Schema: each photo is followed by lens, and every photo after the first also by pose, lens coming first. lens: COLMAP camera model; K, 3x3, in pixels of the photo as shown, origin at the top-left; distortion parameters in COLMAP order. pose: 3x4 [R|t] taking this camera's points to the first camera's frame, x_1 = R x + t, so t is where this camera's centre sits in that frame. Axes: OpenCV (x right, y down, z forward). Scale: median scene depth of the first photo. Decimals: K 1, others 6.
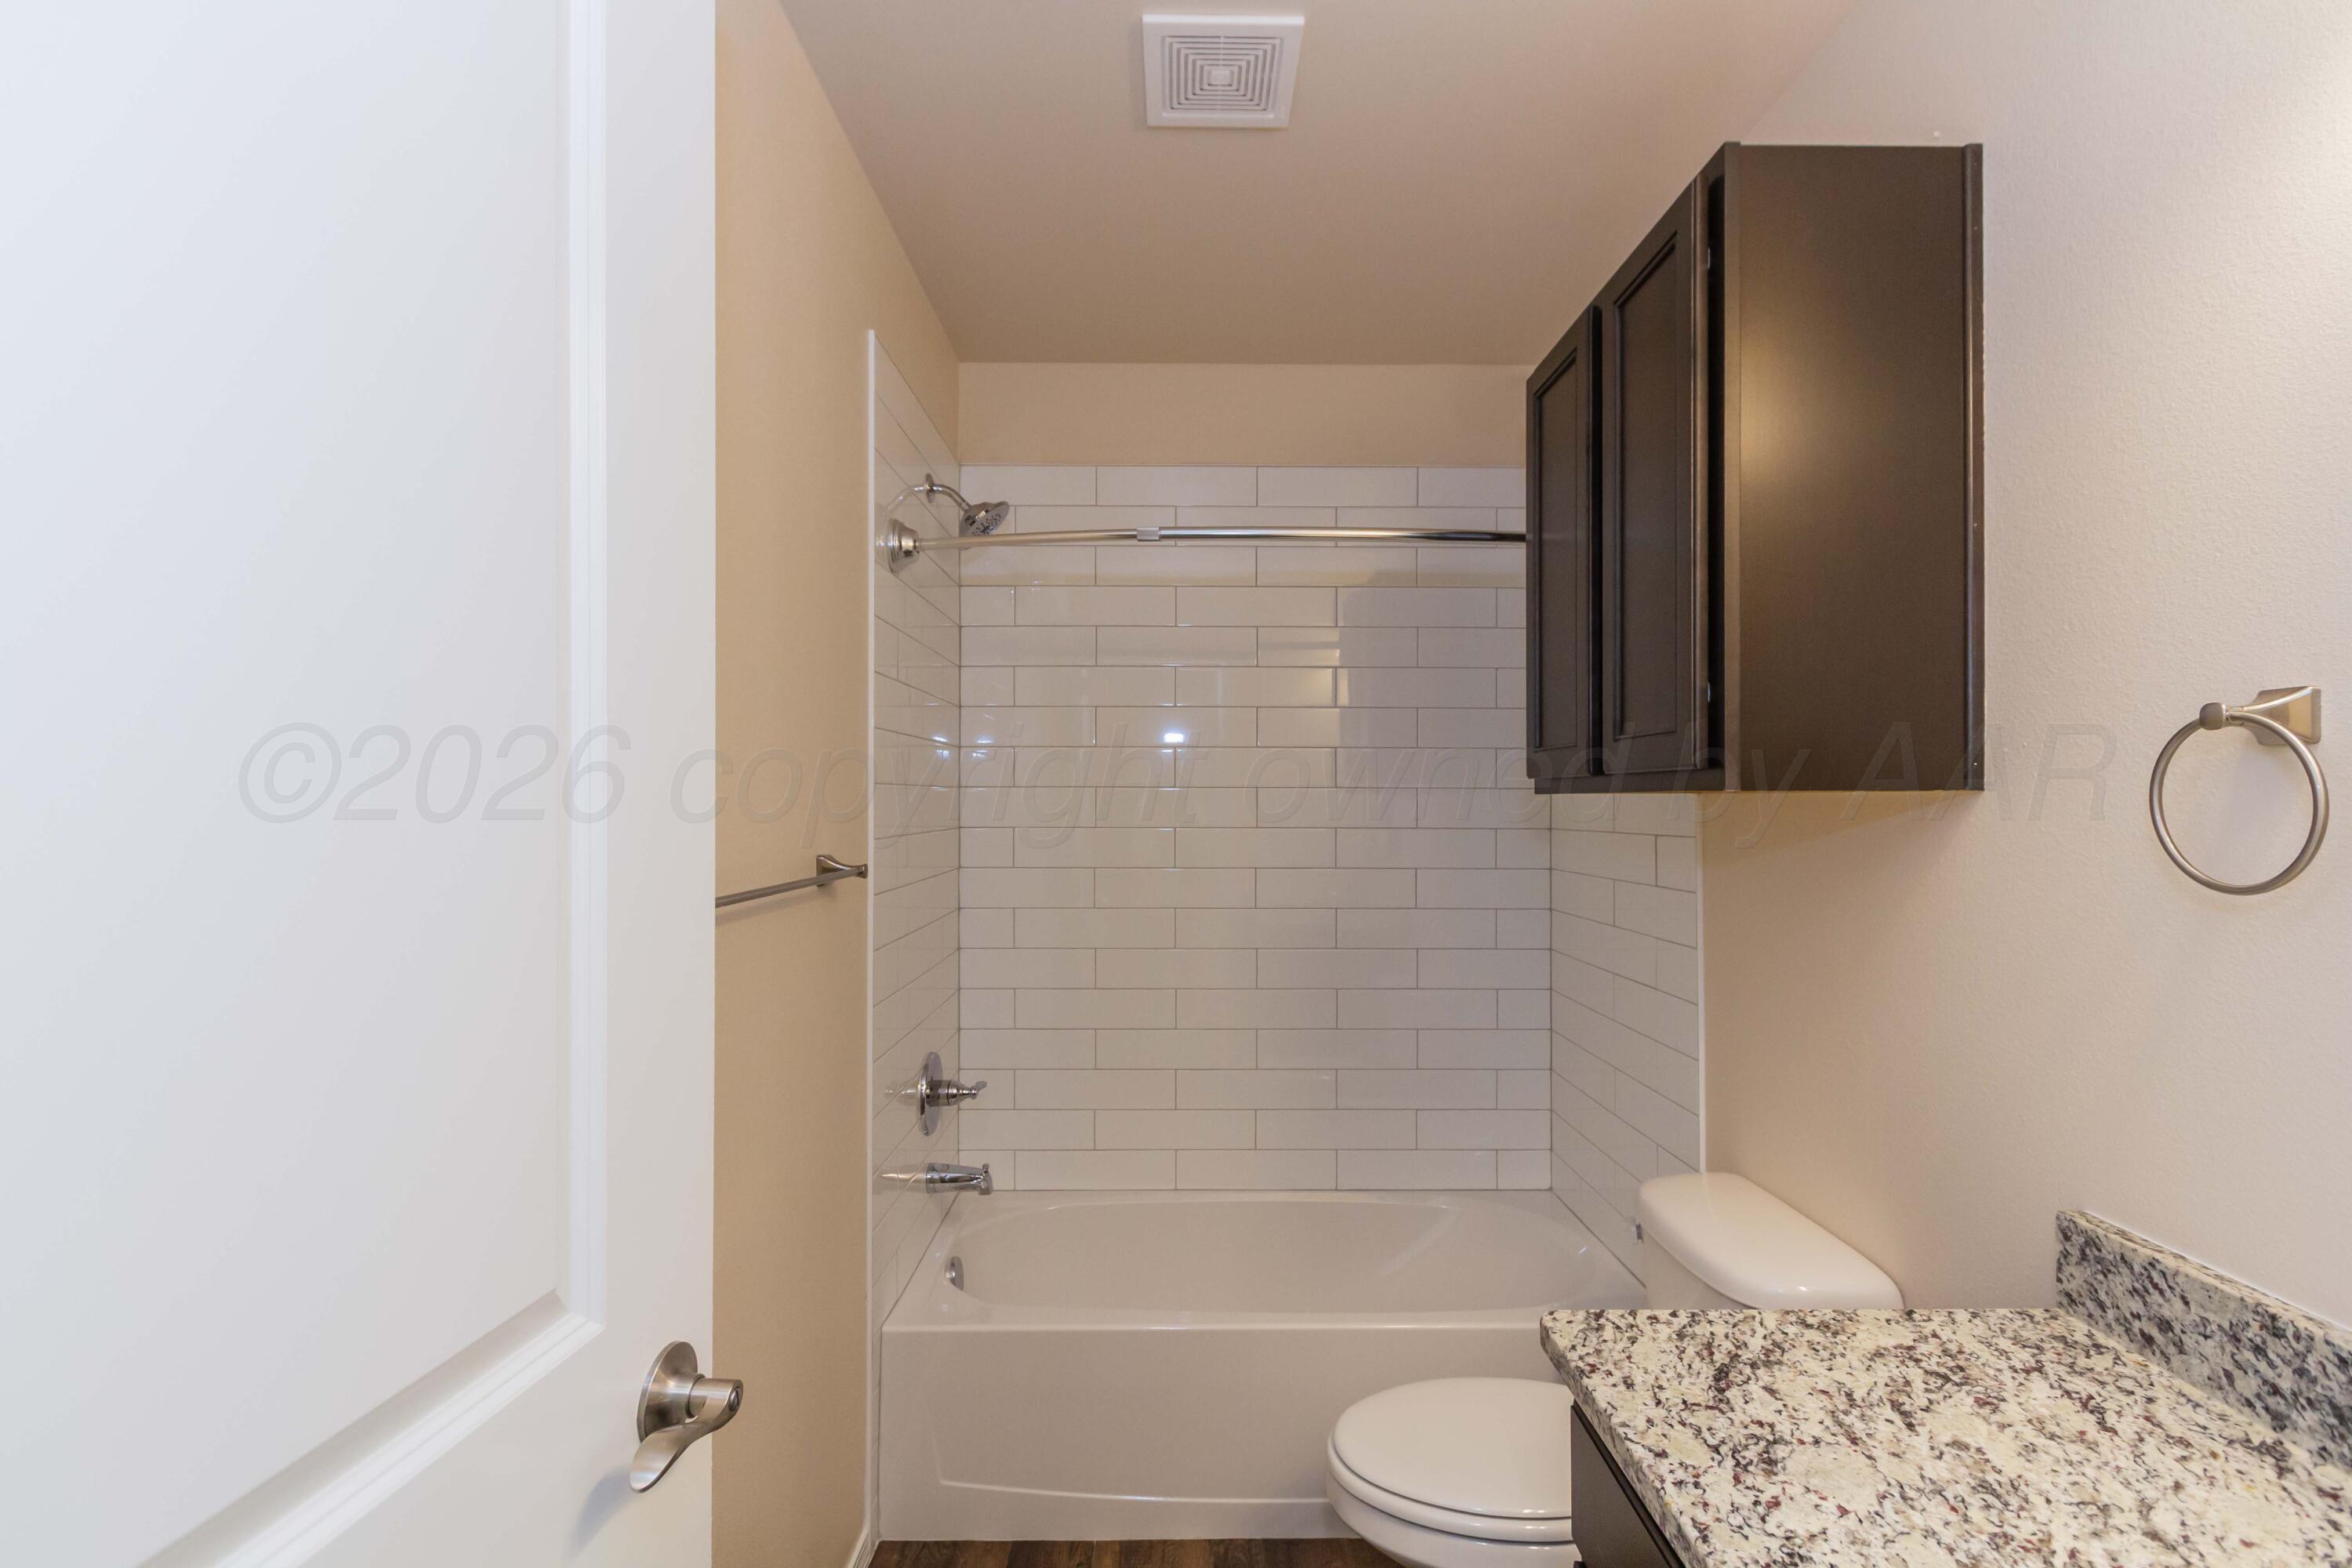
lens RADIAL K [[1014.1, 0, 1187.6], [0, 1014.1, 796.0], [0, 0, 1]] dist [-0.000435, -0.000509]
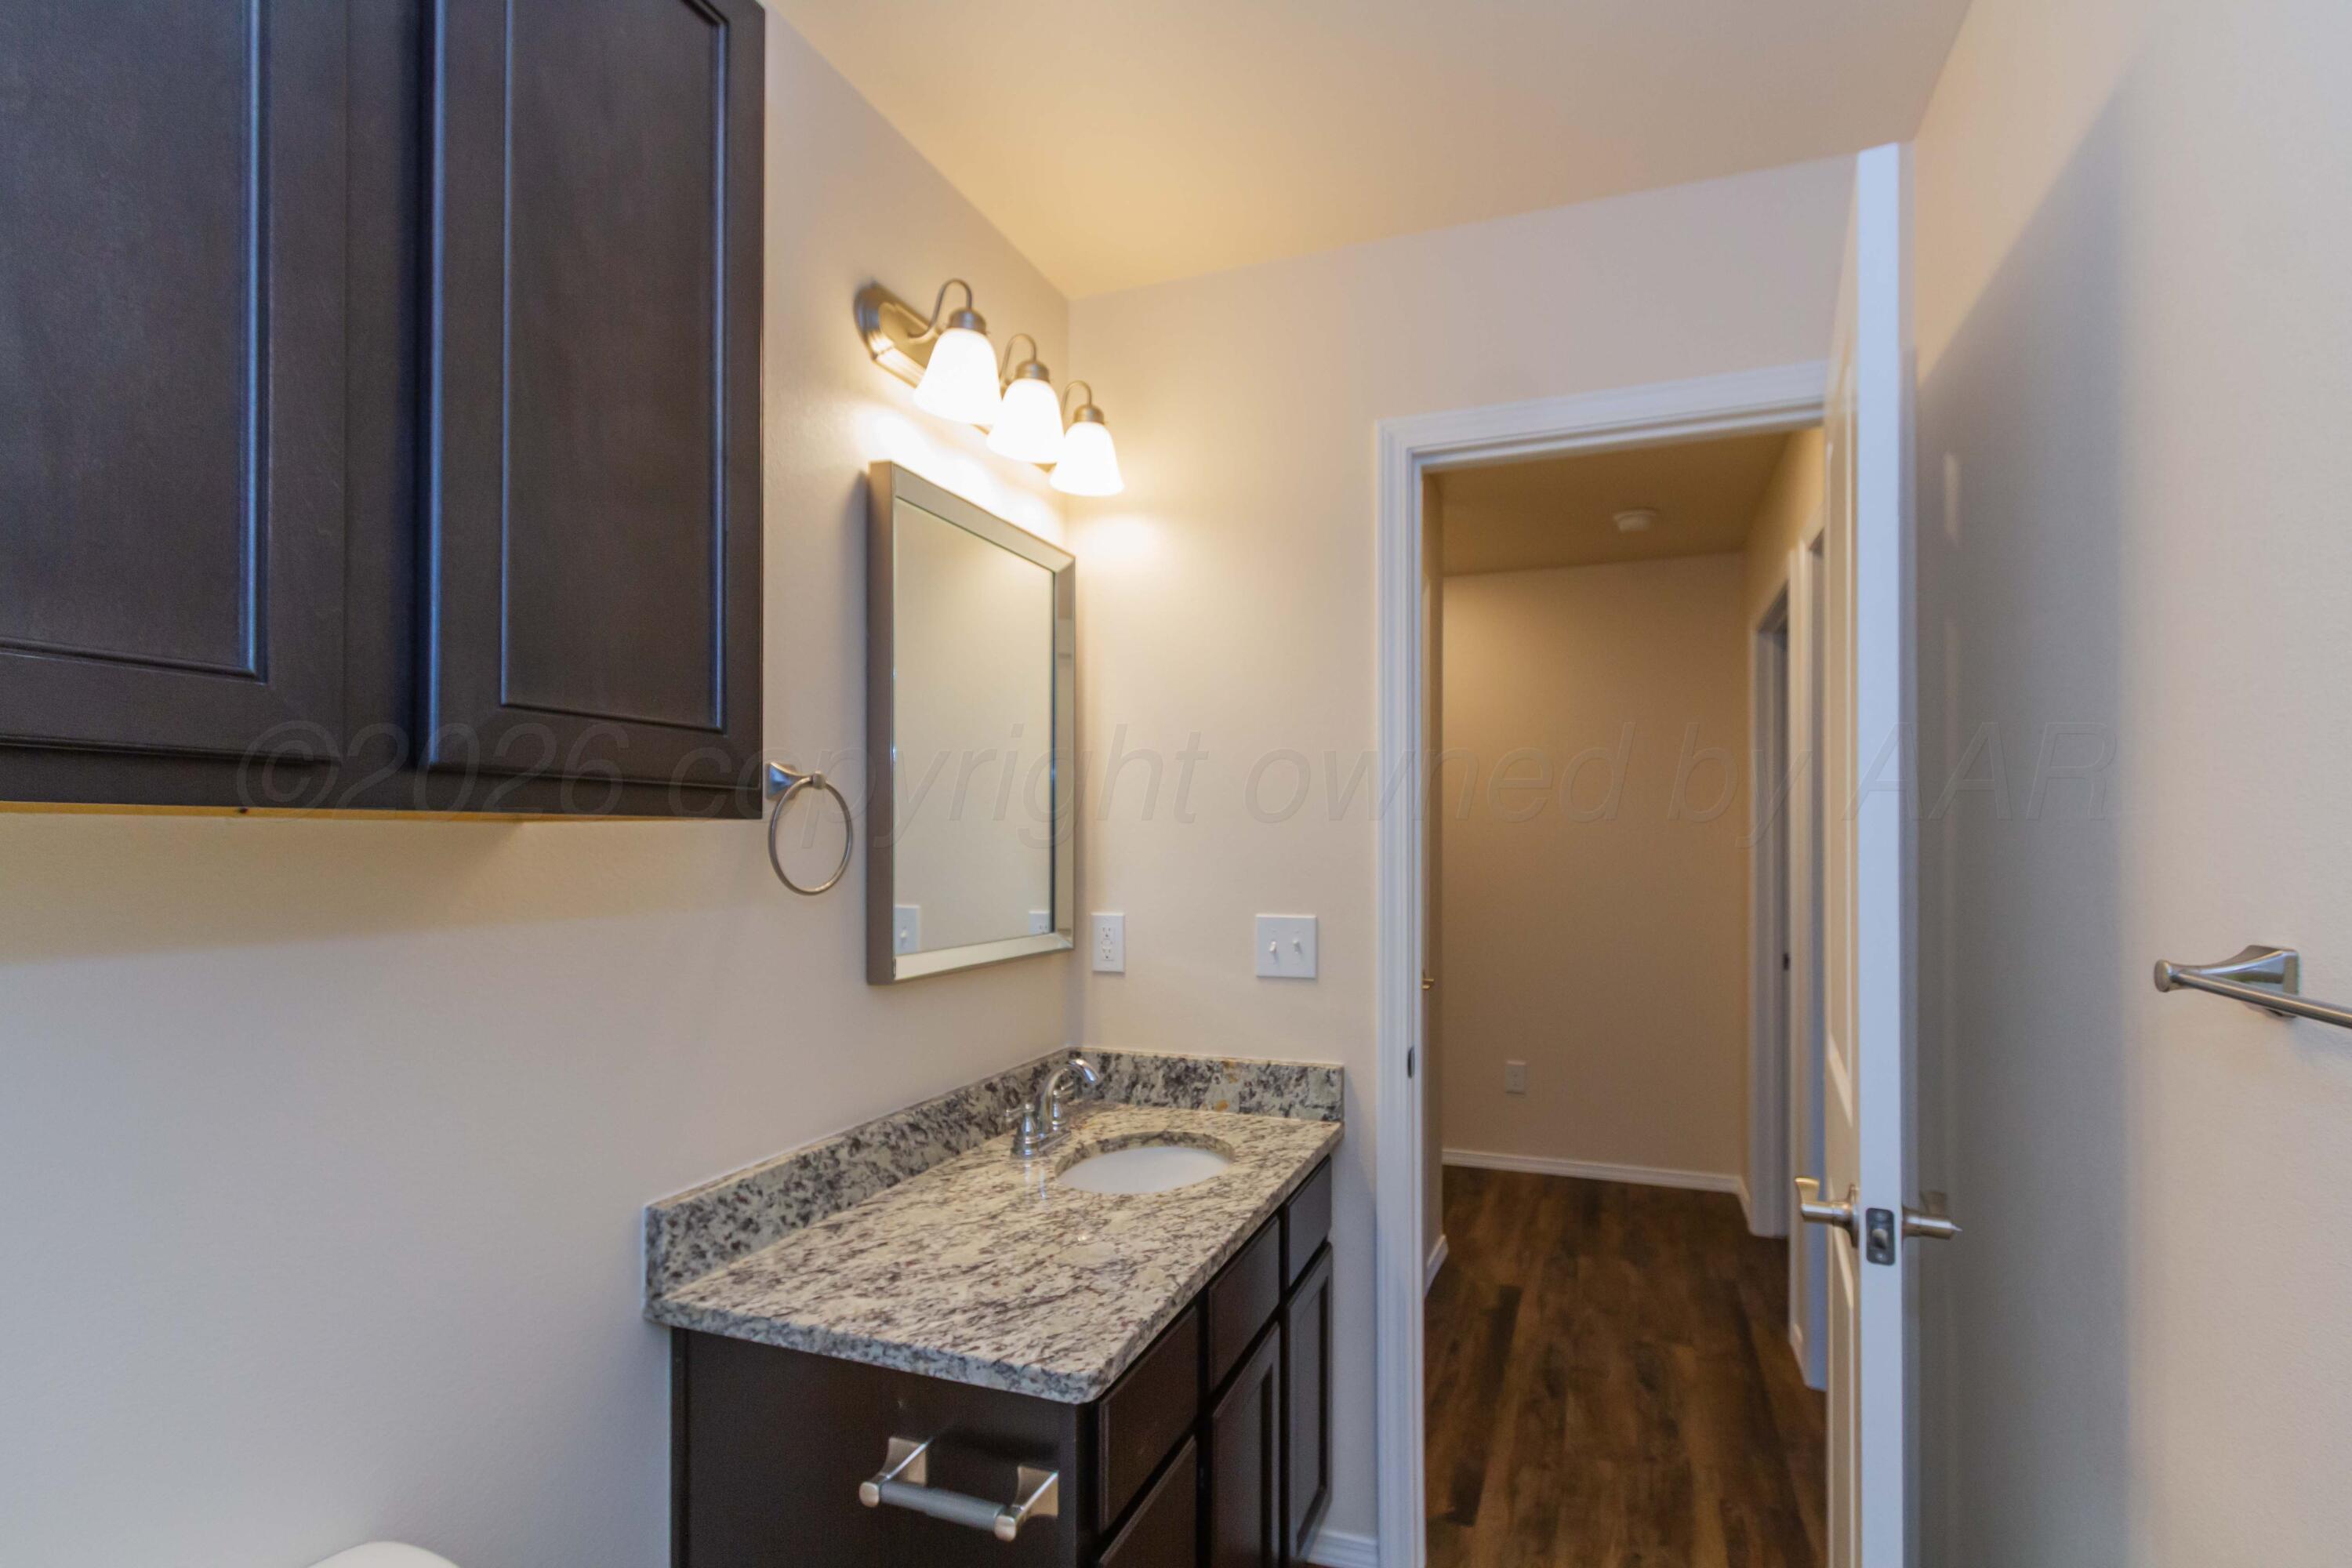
lens RADIAL K [[1149.9, 0, 1184.1], [0, 1149.9, 834.6], [0, 0, 1]] dist [0.000992, 0.000056]
pose [[-0.931096, 0.005125, 0.364739, -0.151430], [0.000630, 0.999922, -0.012444, 0.021532], [-0.364774, -0.011357, -0.931027, 2.313602]]
